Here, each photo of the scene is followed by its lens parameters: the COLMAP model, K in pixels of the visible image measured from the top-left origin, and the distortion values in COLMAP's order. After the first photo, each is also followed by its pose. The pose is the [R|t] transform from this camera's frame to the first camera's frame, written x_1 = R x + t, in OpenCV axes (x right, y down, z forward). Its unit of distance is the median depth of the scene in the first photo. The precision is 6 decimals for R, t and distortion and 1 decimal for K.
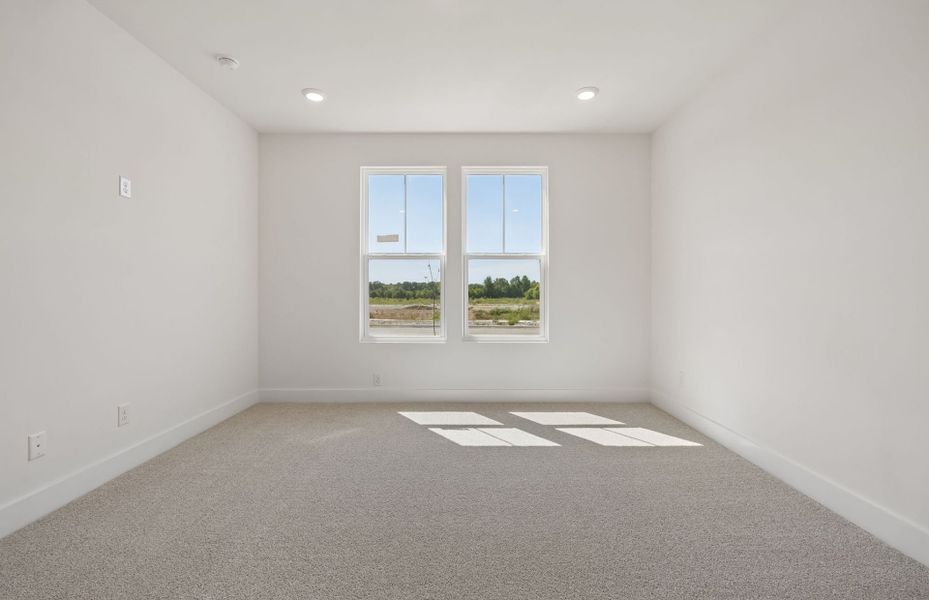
lens RADIAL K [[391.2, 0, 473.2], [0, 391.2, 296.9], [0, 0, 1]] dist [0.001037, 0.000152]
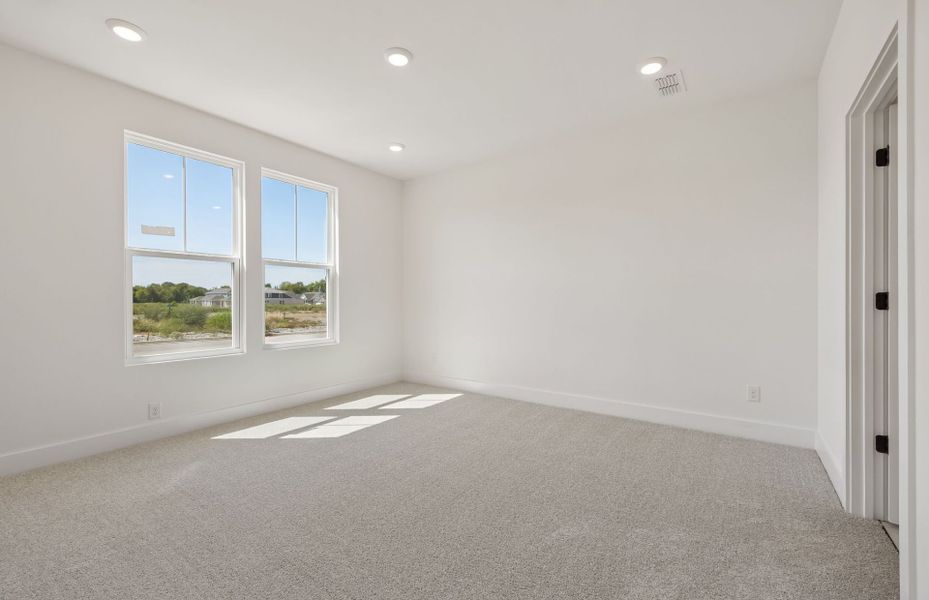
lens RADIAL K [[408.3, 0, 467.4], [0, 408.3, 304.7], [0, 0, 1]] dist [0.043670, 0.000267]
pose [[0.586427, -0.010202, 0.809938, -0.549098], [0.009241, 0.999940, 0.005905, 0.000131], [-0.809949, 0.004022, 0.586486, 0.003487]]
